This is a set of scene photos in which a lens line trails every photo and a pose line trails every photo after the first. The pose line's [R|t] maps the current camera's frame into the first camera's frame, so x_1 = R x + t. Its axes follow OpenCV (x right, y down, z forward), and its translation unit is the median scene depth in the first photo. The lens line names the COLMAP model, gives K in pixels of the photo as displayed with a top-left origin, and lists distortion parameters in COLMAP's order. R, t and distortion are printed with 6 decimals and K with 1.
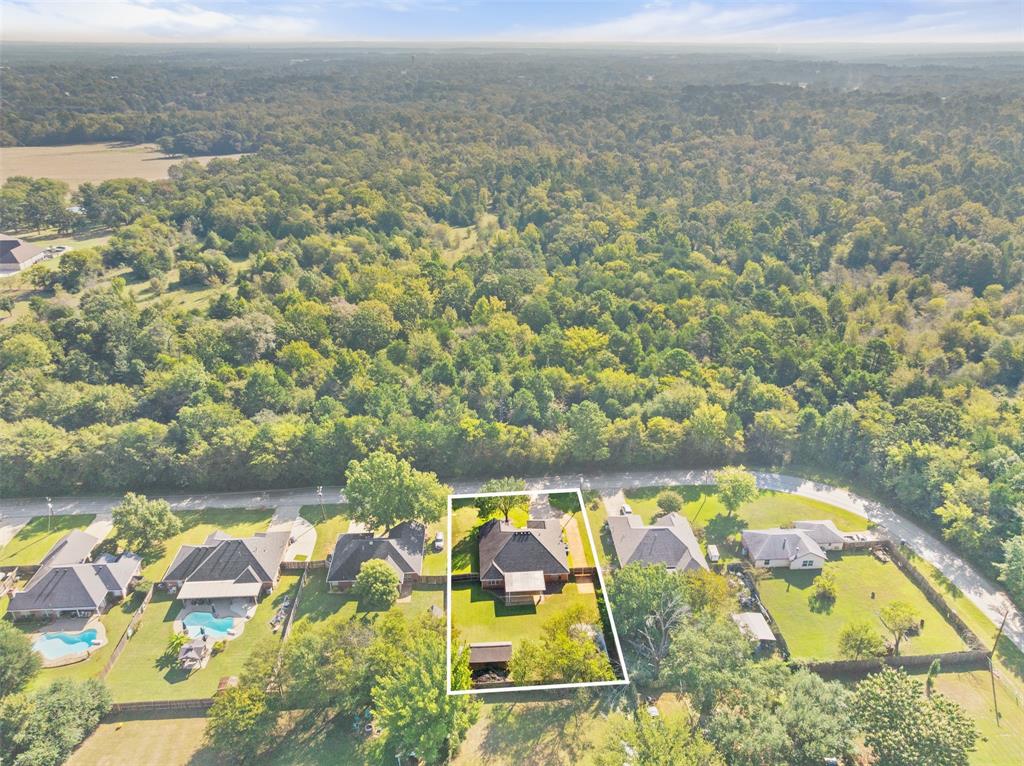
lens RADIAL K [[735.4, 0, 512.0], [0, 735.4, 383.0], [0, 0, 1]] dist [-0.002209, -0.000320]
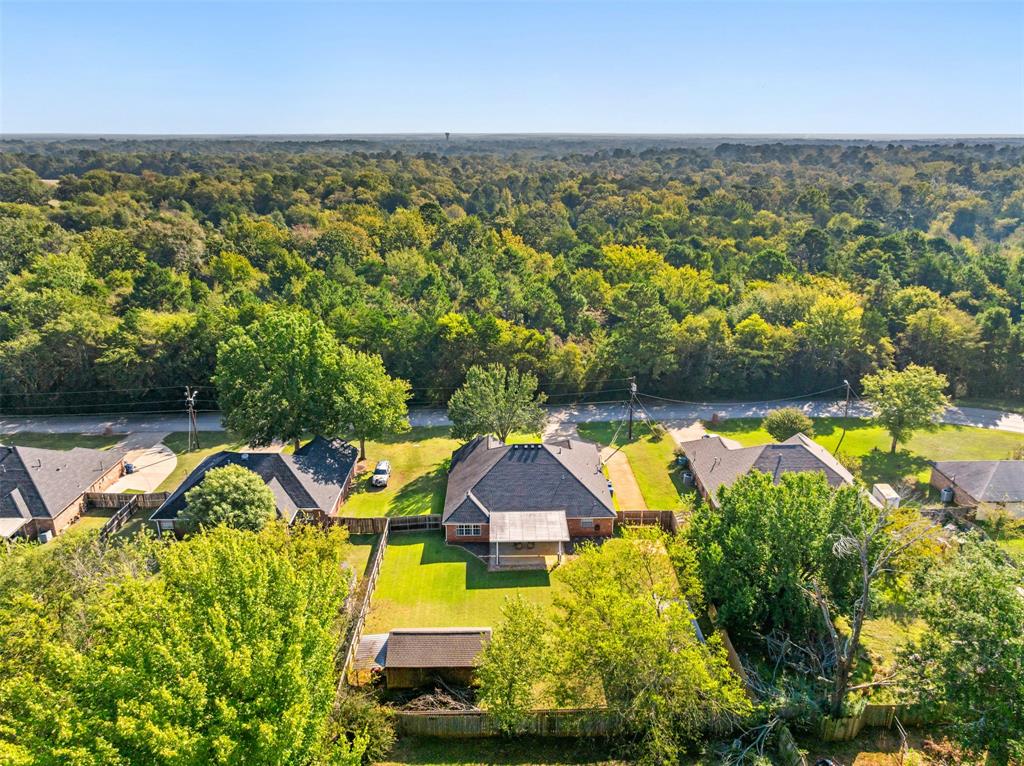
lens RADIAL K [[729.1, 0, 512.0], [0, 729.1, 383.0], [0, 0, 1]] dist [-0.015038, 0.003358]
pose [[0.999031, 0.014112, -0.041695, 0.021199], [-0.018911, 0.992946, -0.117052, 0.191947], [0.039749, 0.117727, 0.992250, 0.407481]]
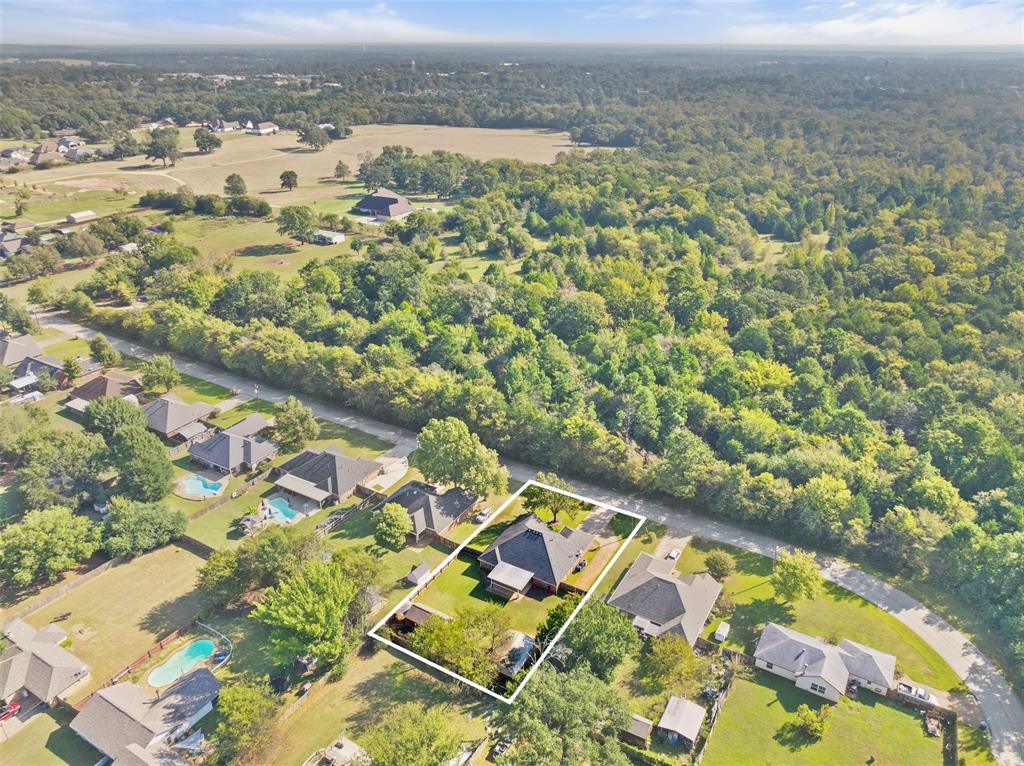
lens RADIAL K [[729.1, 0, 512.0], [0, 729.1, 383.0], [0, 0, 1]] dist [-0.015038, 0.003358]
pose [[0.825168, 0.243407, -0.509755, 0.387212], [-0.242071, 0.967714, 0.070227, -0.047655], [0.510391, 0.065448, 0.857448, 0.103462]]
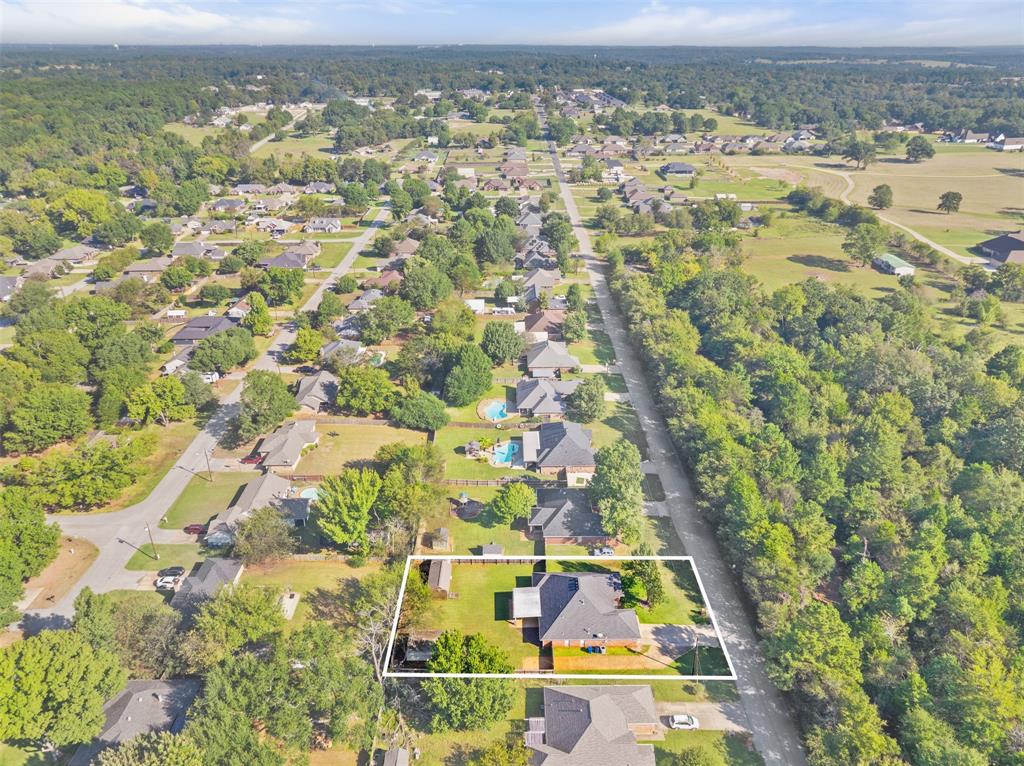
lens RADIAL K [[696.8, 0, 510.1], [0, 696.8, 399.3], [0, 0, 1]] dist [-0.002450, 0.001986]
pose [[-0.059525, 0.457109, -0.887417, 0.595440], [-0.424954, 0.792810, 0.436882, -0.281010], [0.903256, 0.403117, 0.147058, 0.610917]]
